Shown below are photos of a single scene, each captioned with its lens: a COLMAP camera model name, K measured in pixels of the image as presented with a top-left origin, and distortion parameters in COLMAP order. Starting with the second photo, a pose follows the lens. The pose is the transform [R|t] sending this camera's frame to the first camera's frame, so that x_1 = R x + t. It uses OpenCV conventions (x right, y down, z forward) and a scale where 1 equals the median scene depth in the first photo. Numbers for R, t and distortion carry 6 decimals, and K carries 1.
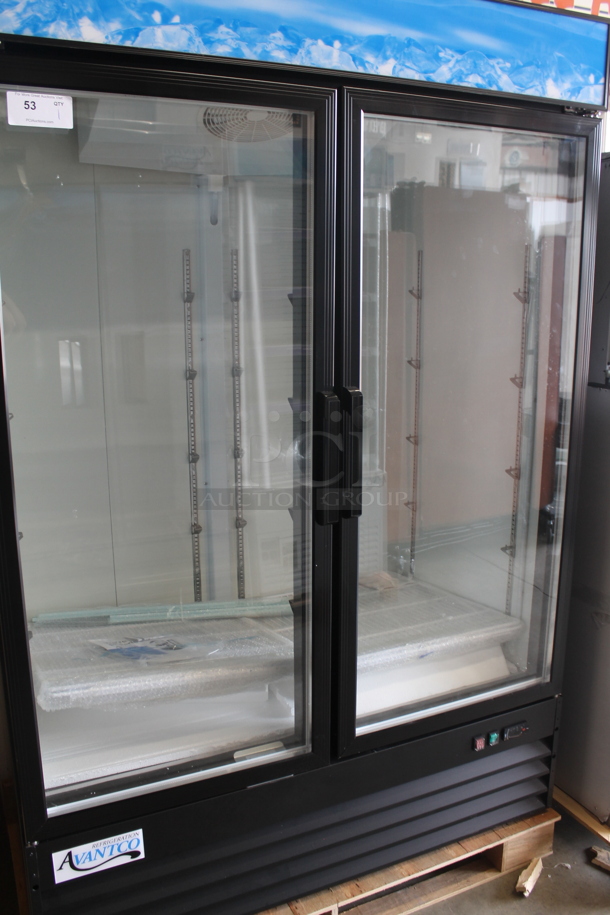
lens RADIAL K [[786.5, 0, 304.1], [0, 786.5, 456.6], [0, 0, 1]] dist [-0.163539, 0.144178]
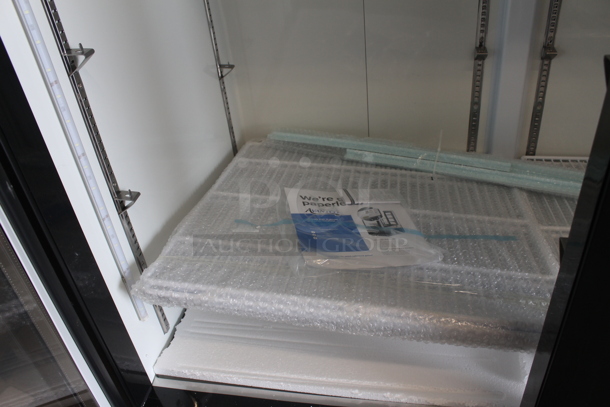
lens RADIAL K [[524.3, 0, 300.0], [0, 524.3, 200.2], [0, 0, 1]] dist [-0.163539, 0.144178]
pose [[0.816798, 0.271895, -0.508835, 0.003593], [-0.036330, 0.904471, 0.424985, 0.027875], [0.575778, -0.328642, 0.748648, 0.672977]]
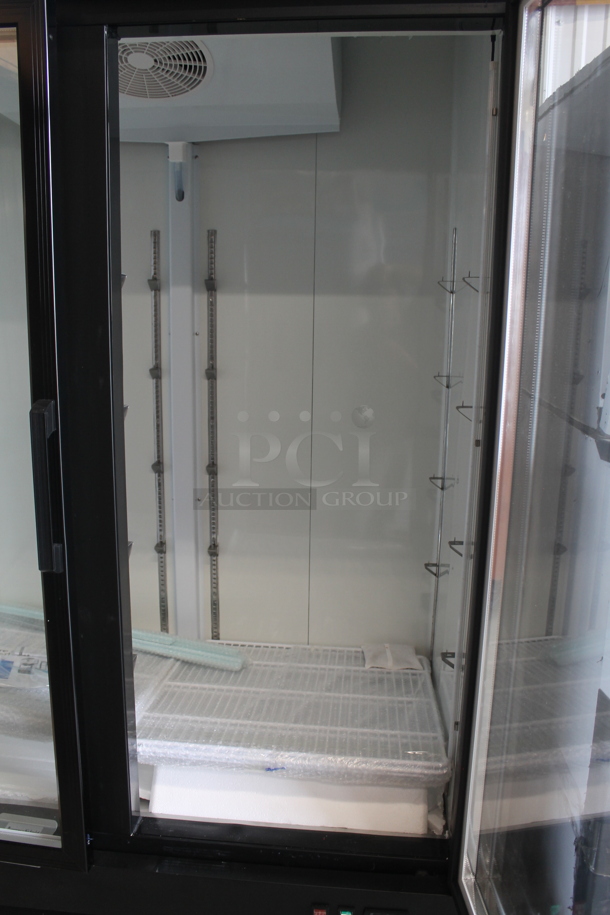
lens RADIAL K [[786.5, 0, 295.2], [0, 786.5, 463.4], [0, 0, 1]] dist [-0.163539, 0.144178]
pose [[0.863567, 0.123383, -0.488906, 0.550407], [-0.126493, 0.991605, 0.026819, -0.060407], [0.488110, 0.038683, 0.871924, 0.399931]]
